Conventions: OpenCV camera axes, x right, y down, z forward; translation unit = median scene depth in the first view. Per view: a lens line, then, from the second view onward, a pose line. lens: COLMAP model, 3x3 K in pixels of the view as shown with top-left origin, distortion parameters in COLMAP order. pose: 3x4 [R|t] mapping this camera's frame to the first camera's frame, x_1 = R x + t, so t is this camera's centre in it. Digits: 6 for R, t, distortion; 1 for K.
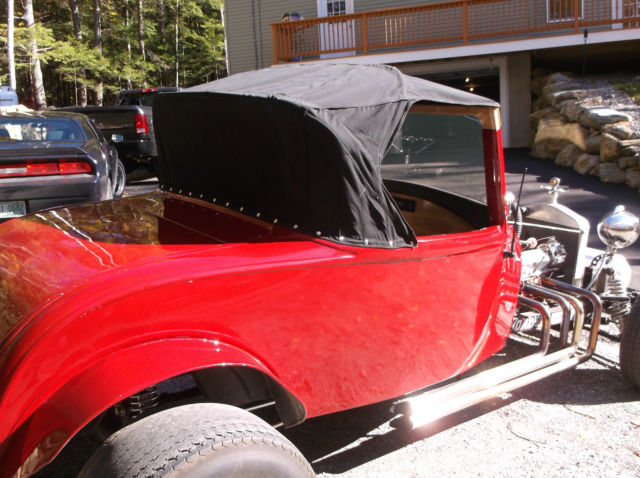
lens RADIAL K [[623.5, 0, 334.3], [0, 623.5, 238.3], [0, 0, 1]] dist [0.024719, 0.007277]
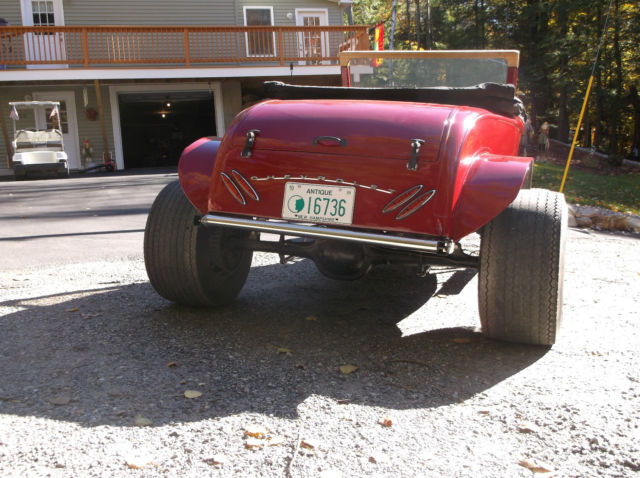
lens RADIAL K [[630.8, 0, 320.0], [0, 630.8, 239.0], [0, 0, 1]] dist [0.014152, -0.013799]
pose [[0.848674, -0.050765, 0.526474, -0.204198], [0.086257, 0.995341, -0.043072, 0.056652], [-0.521835, 0.081967, 0.849100, -0.020100]]
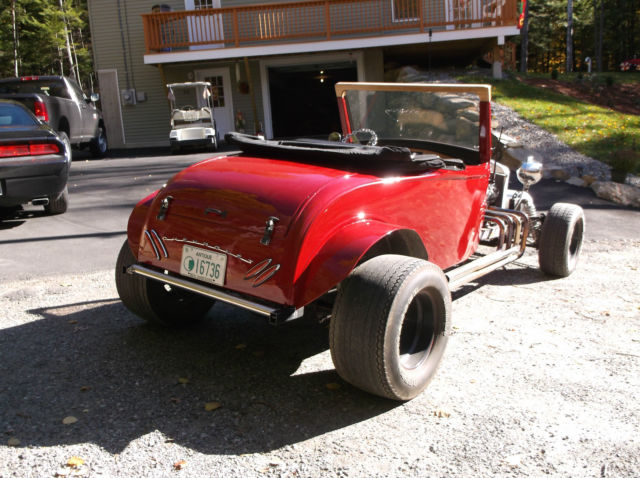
lens RADIAL K [[630.8, 0, 320.0], [0, 630.8, 239.0], [0, 0, 1]] dist [0.014152, -0.013799]
pose [[0.966971, -0.057078, 0.248412, -0.114922], [0.054237, 0.998361, 0.018270, 0.024943], [-0.249048, -0.004193, 0.968482, -0.093355]]
